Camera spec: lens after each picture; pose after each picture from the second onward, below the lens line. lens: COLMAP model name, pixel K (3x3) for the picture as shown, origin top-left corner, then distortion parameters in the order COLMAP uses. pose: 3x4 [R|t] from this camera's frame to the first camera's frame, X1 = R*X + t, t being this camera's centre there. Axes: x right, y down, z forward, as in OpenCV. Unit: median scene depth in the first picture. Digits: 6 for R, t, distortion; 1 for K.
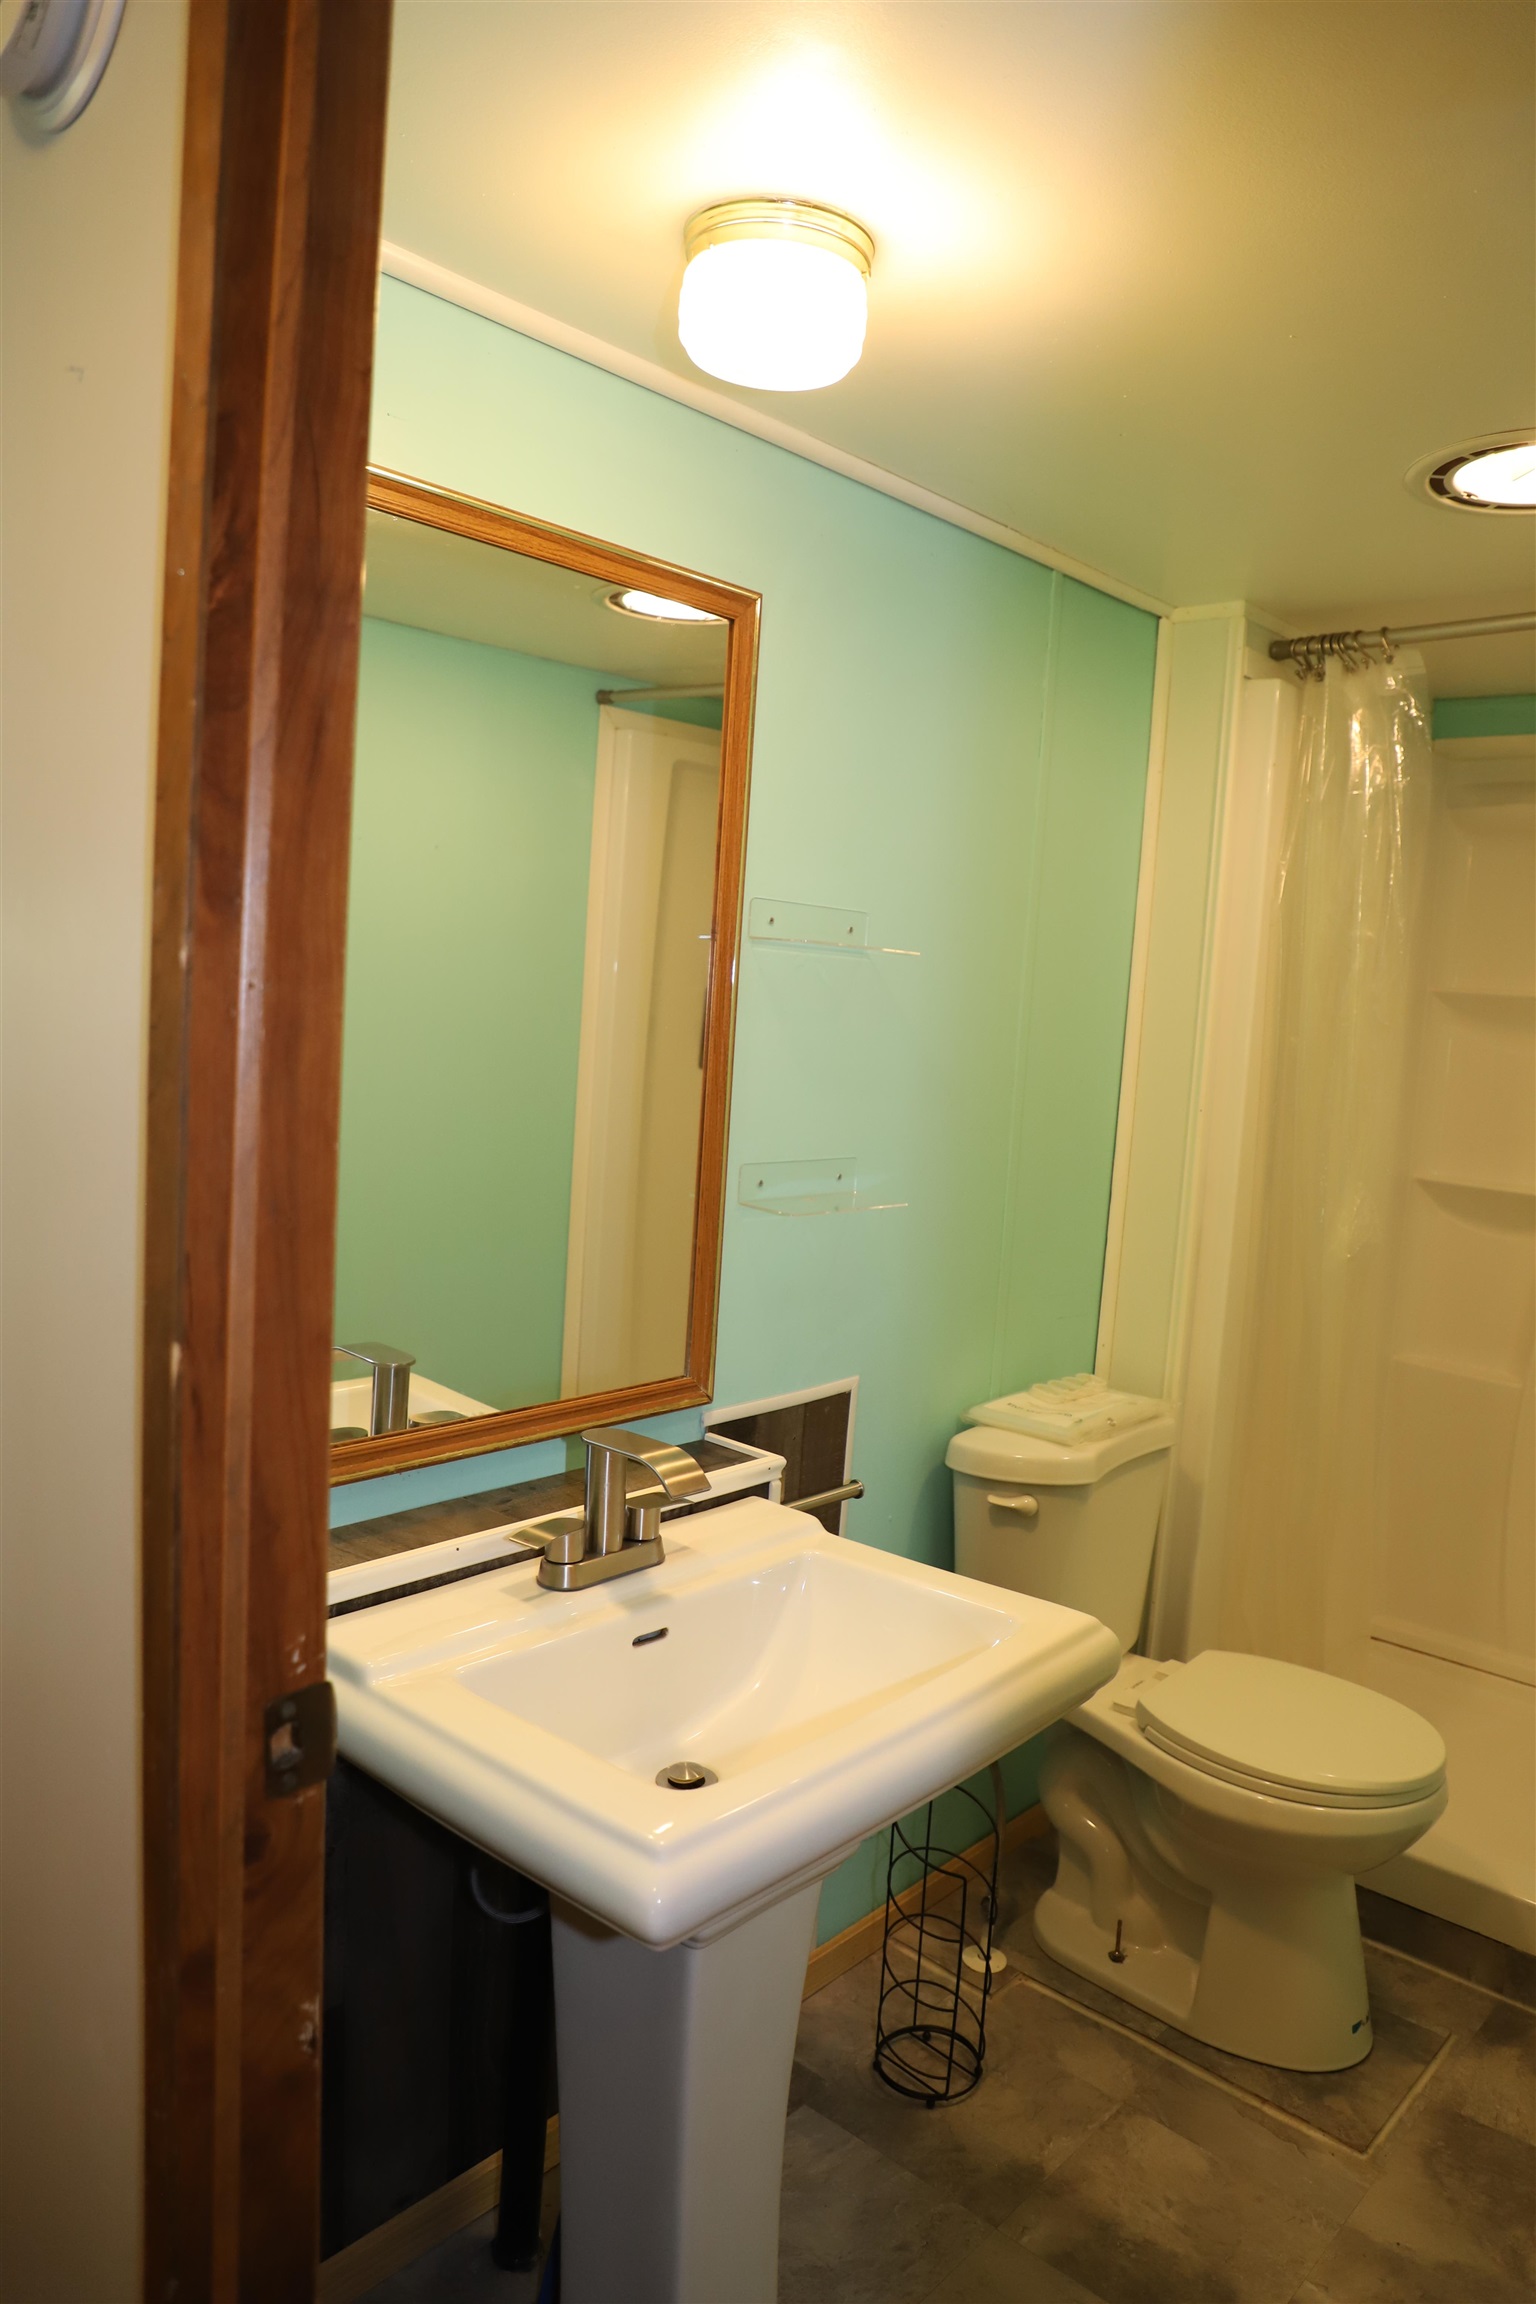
lens RADIAL K [[1562.8, 0, 787.5], [0, 1562.8, 1166.3], [0, 0, 1]] dist [-0.079856, 0.040002]
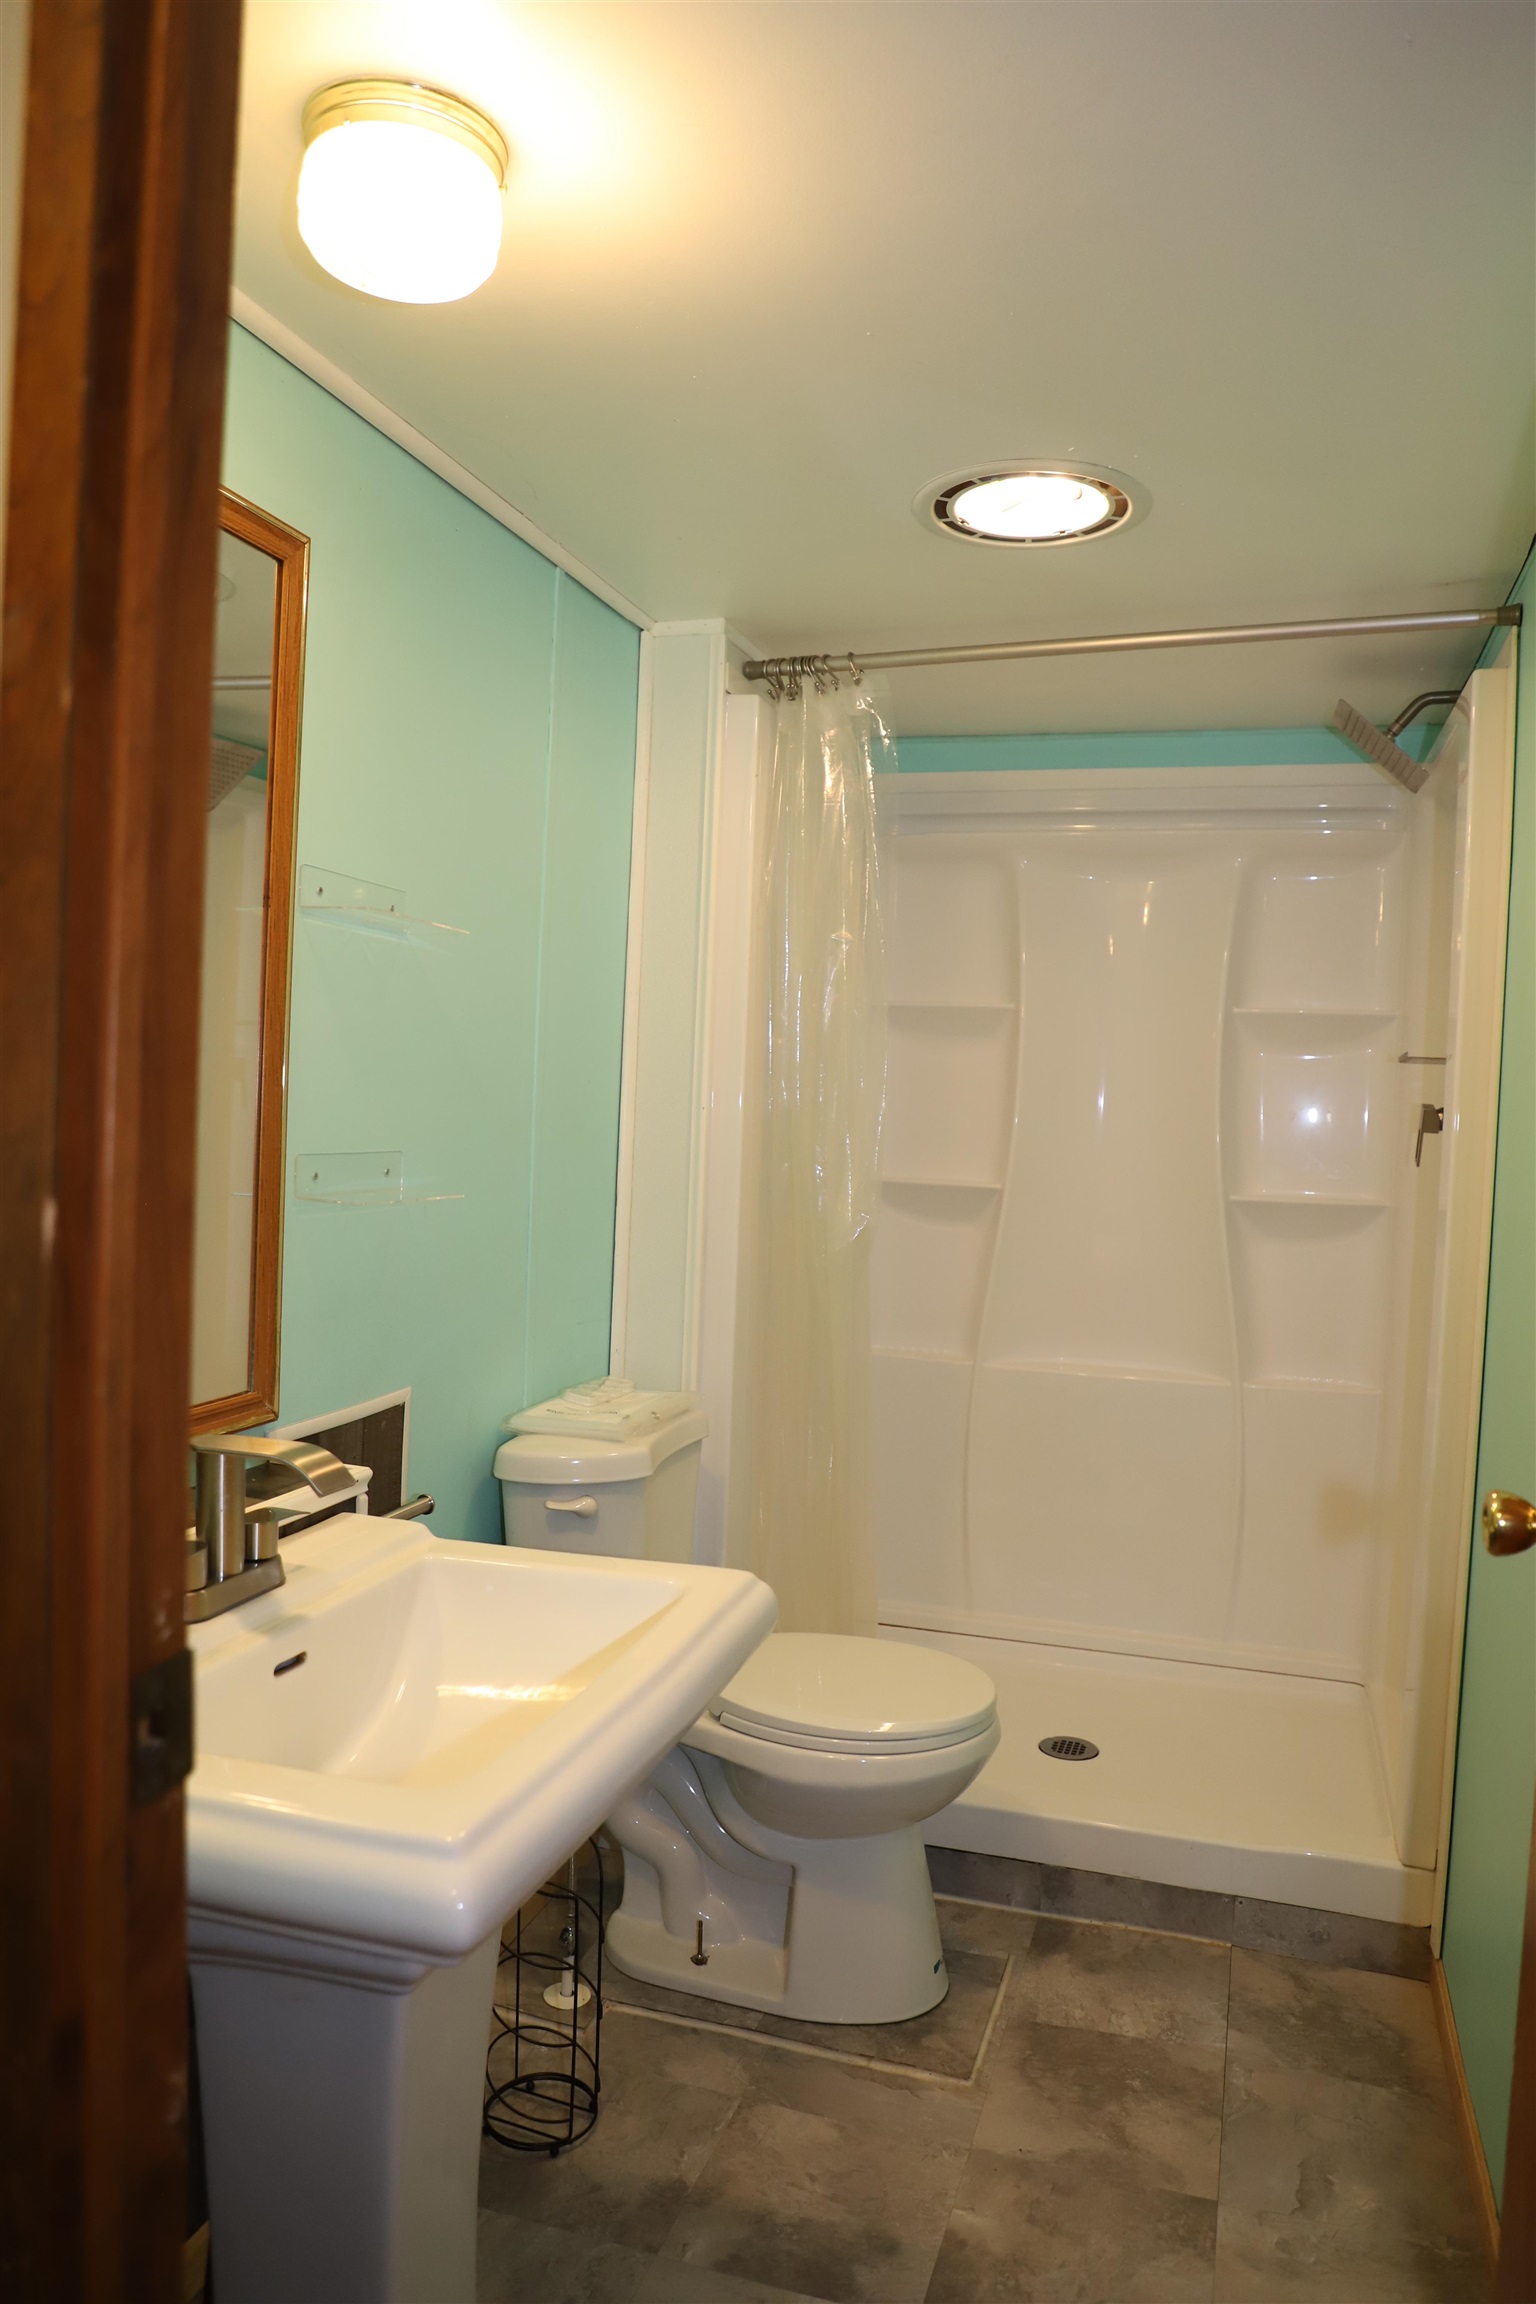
lens RADIAL K [[1562.8, 0, 787.5], [0, 1562.8, 1166.3], [0, 0, 1]] dist [-0.079856, 0.040002]
pose [[0.910643, -0.041681, 0.411087, -0.129647], [0.062150, 0.997398, -0.036546, 0.051849], [-0.408493, 0.058829, 0.910863, 0.052857]]
